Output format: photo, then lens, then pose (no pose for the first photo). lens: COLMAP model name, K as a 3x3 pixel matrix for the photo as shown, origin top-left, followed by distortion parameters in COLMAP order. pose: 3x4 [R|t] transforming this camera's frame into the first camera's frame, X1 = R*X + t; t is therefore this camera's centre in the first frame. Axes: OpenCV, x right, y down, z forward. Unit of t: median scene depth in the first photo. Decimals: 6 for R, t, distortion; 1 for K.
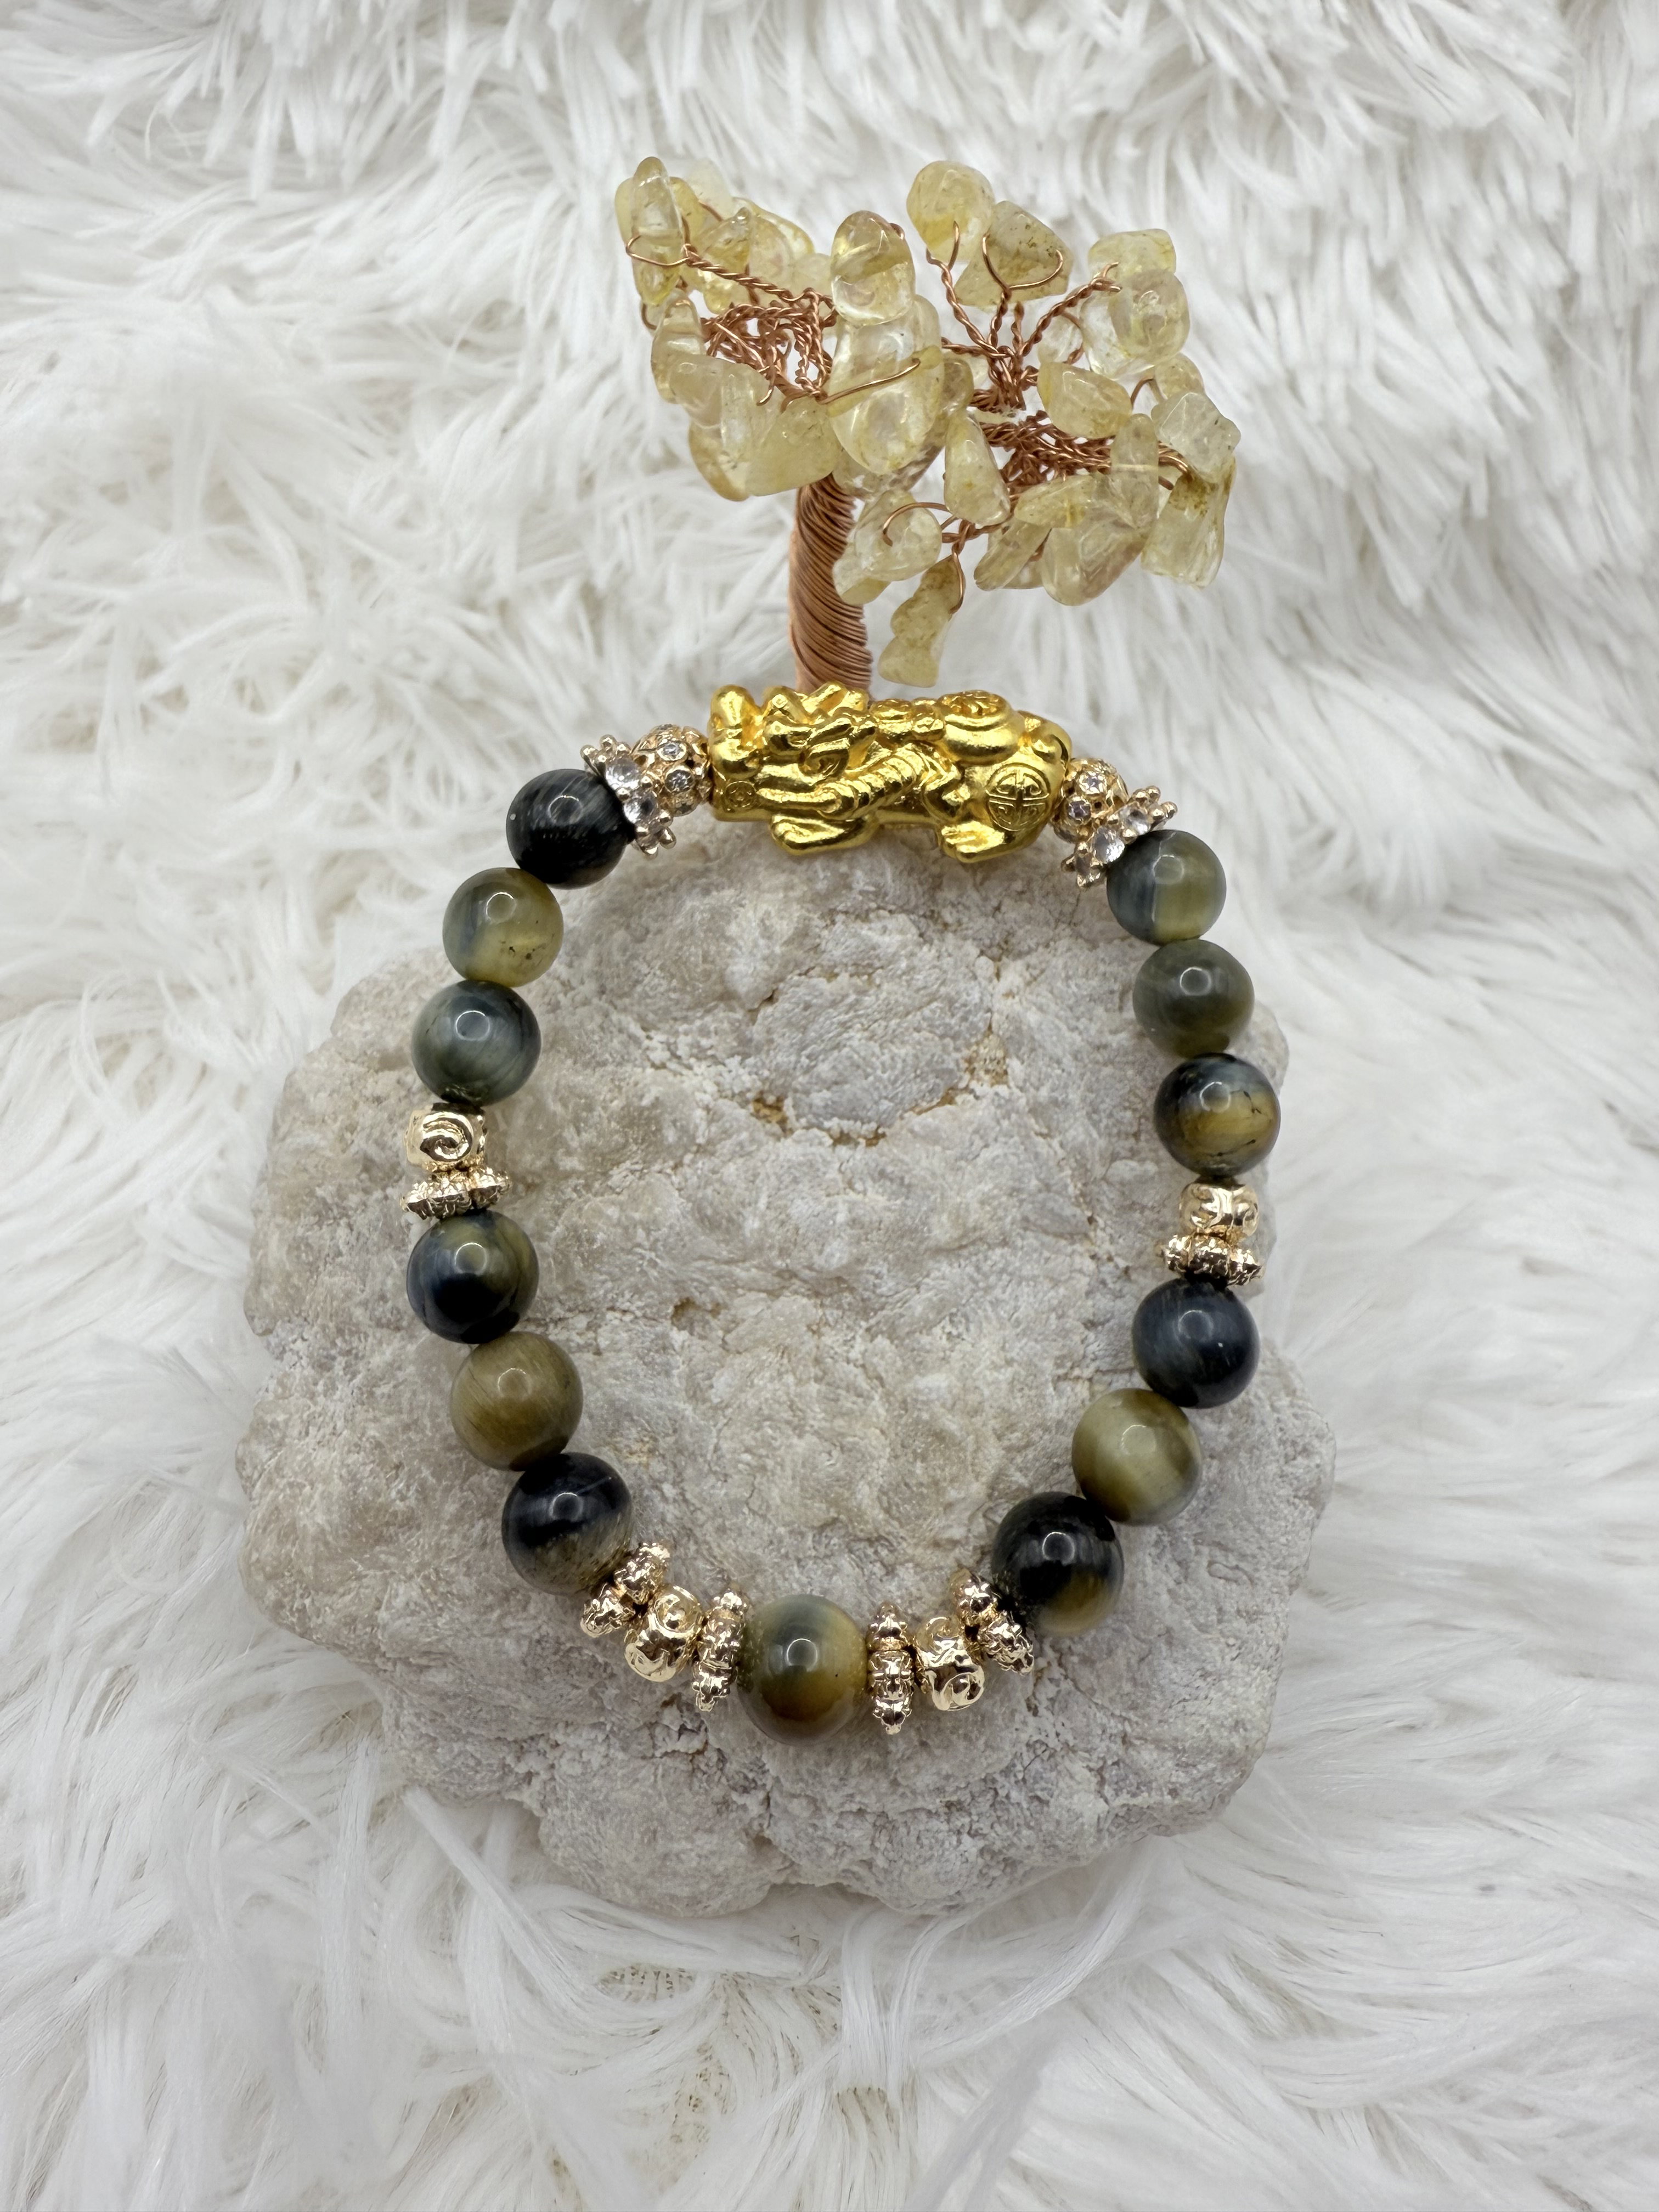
lens RADIAL K [[1727.5, 0, 830.2], [0, 1727.5, 795.3], [0, 0, 1]] dist [-0.008281, 0.032759]
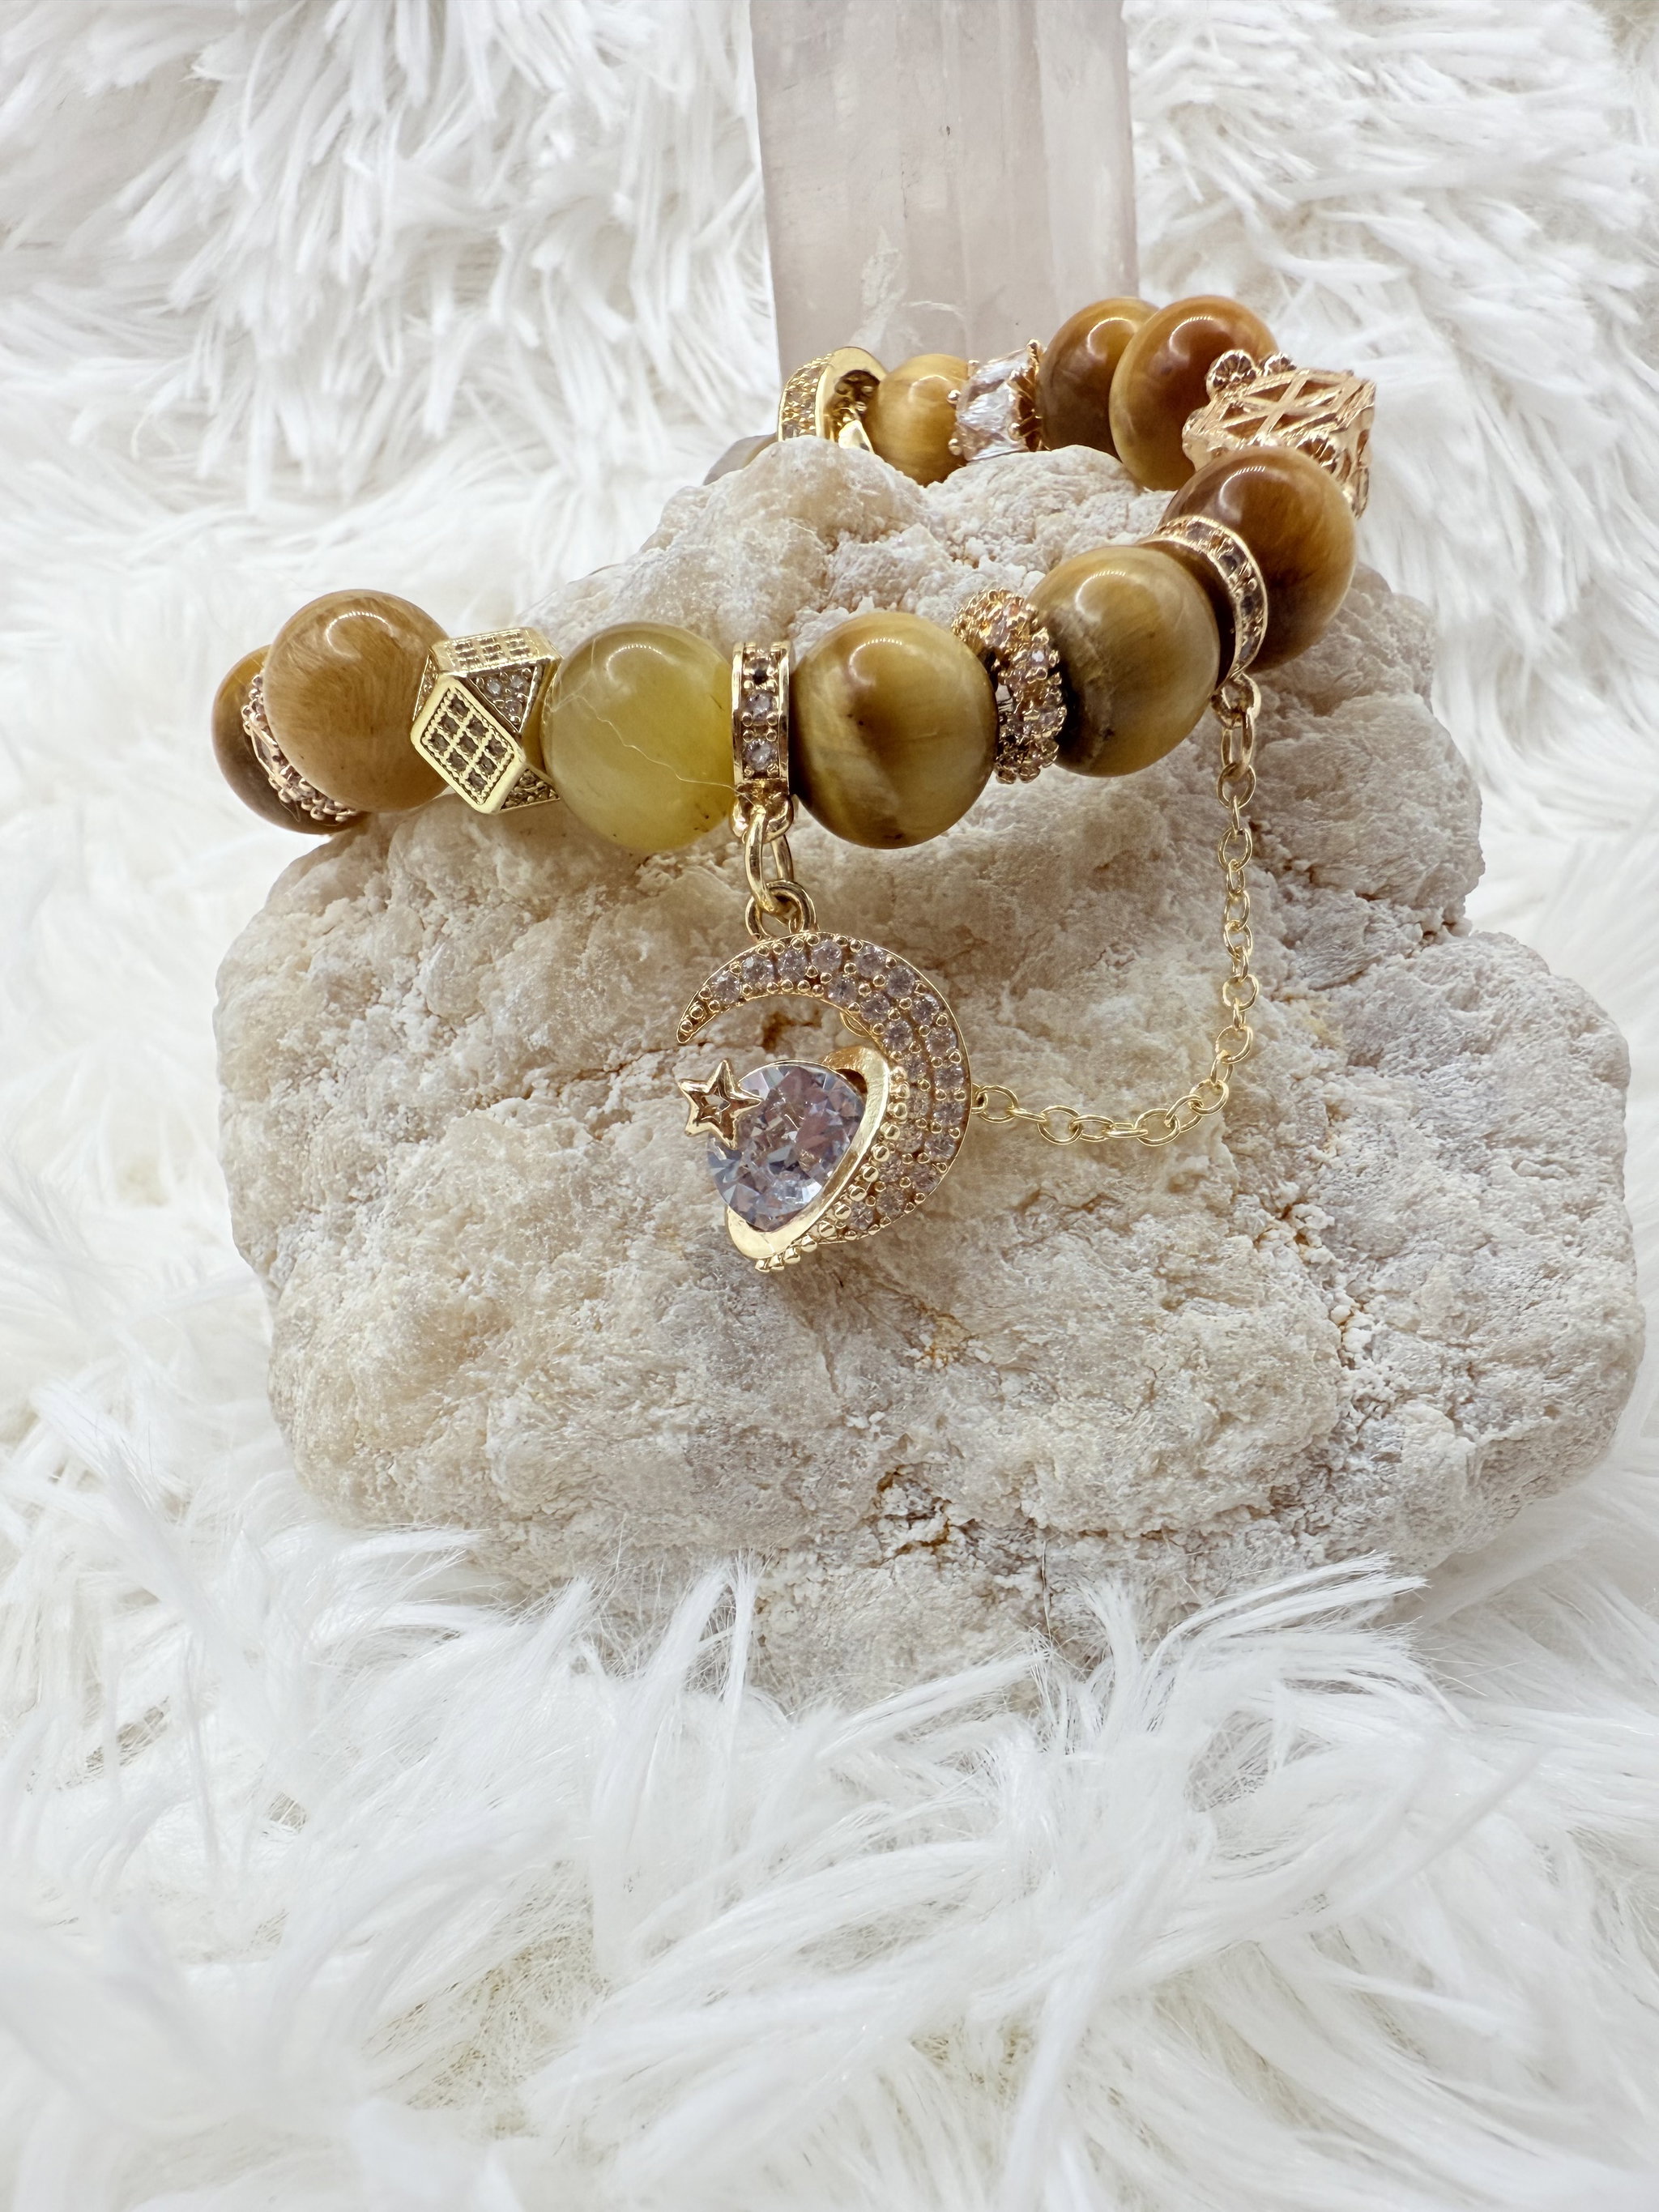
lens RADIAL K [[1618.4, 0, 837.4], [0, 1618.4, 1439.9], [0, 0, 1]] dist [0.000196, 0.009354]
pose [[0.967339, -0.253133, 0.013364, -0.113826], [0.252535, 0.966933, 0.035592, 0.454837], [-0.021931, -0.031055, 0.999277, 0.271440]]
